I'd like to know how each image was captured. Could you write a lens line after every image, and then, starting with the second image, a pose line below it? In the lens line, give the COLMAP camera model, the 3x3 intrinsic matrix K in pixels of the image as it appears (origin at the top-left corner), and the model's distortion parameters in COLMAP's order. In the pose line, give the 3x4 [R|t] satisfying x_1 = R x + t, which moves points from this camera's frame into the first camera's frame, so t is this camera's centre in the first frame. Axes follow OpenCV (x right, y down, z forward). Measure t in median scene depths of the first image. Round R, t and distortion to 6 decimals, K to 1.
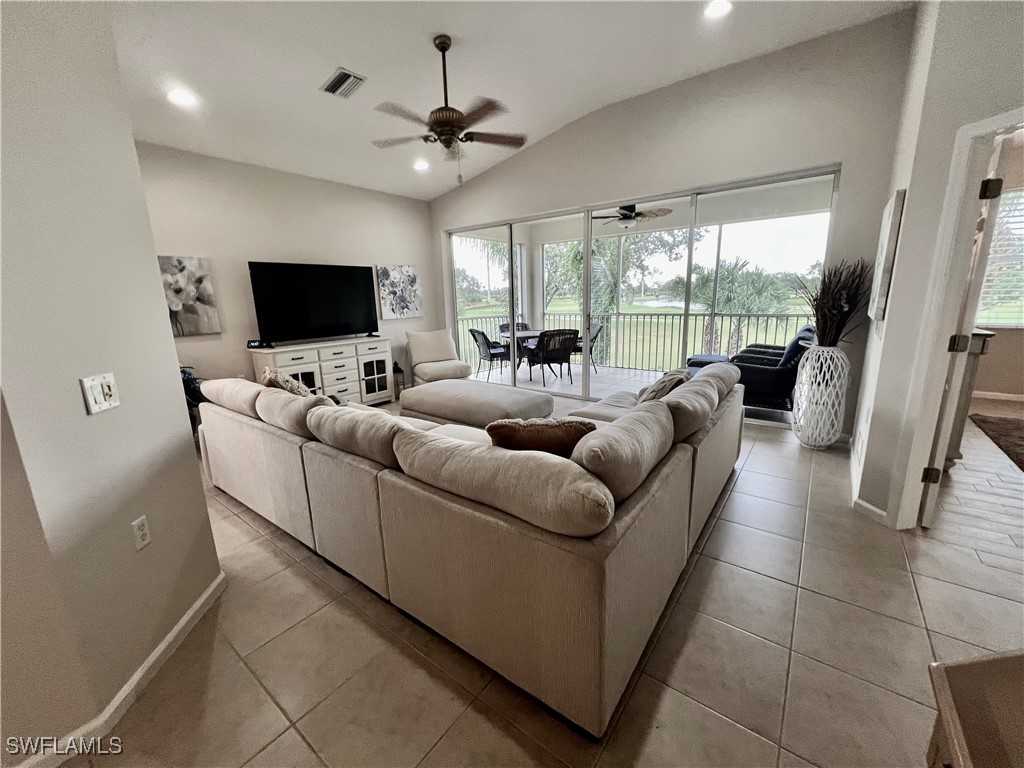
lens RADIAL K [[411.7, 0, 508.5], [0, 411.7, 382.8], [0, 0, 1]] dist [-0.000812, 0.000645]
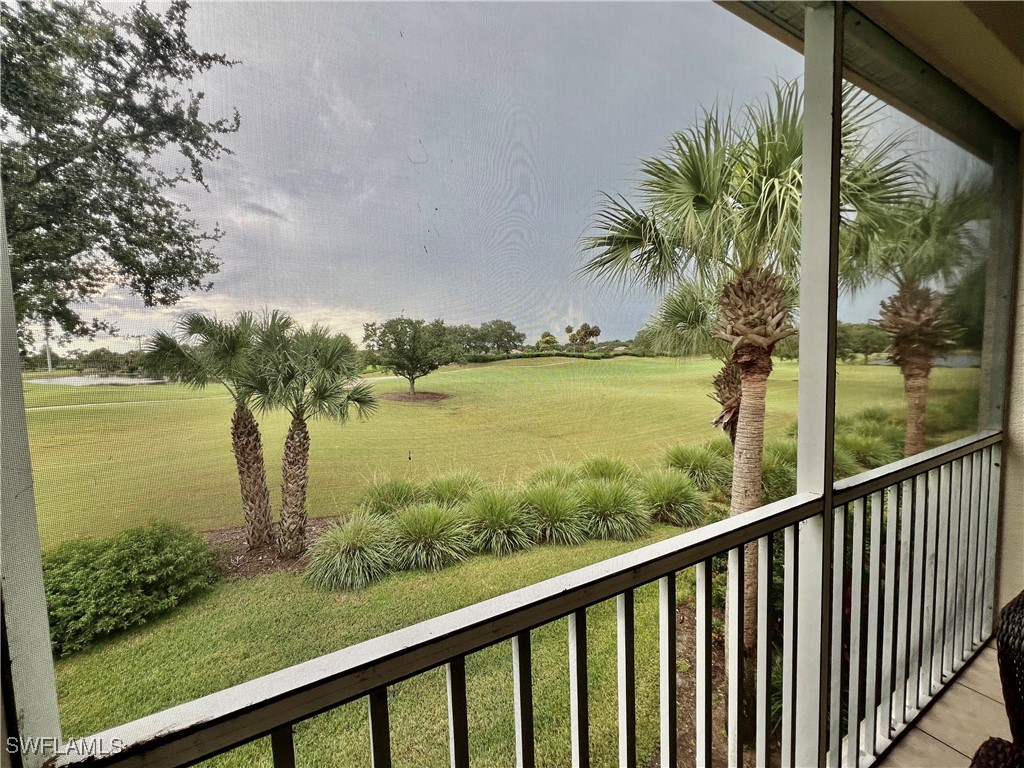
lens RADIAL K [[413.3, 0, 509.8], [0, 413.3, 381.9], [0, 0, 1]] dist [-0.003077, -0.000297]
pose [[0.407459, -0.053228, 0.911671, 0.087330], [0.206714, 0.977764, -0.035301, -0.075762], [-0.889520, 0.202838, 0.409402, 0.330450]]
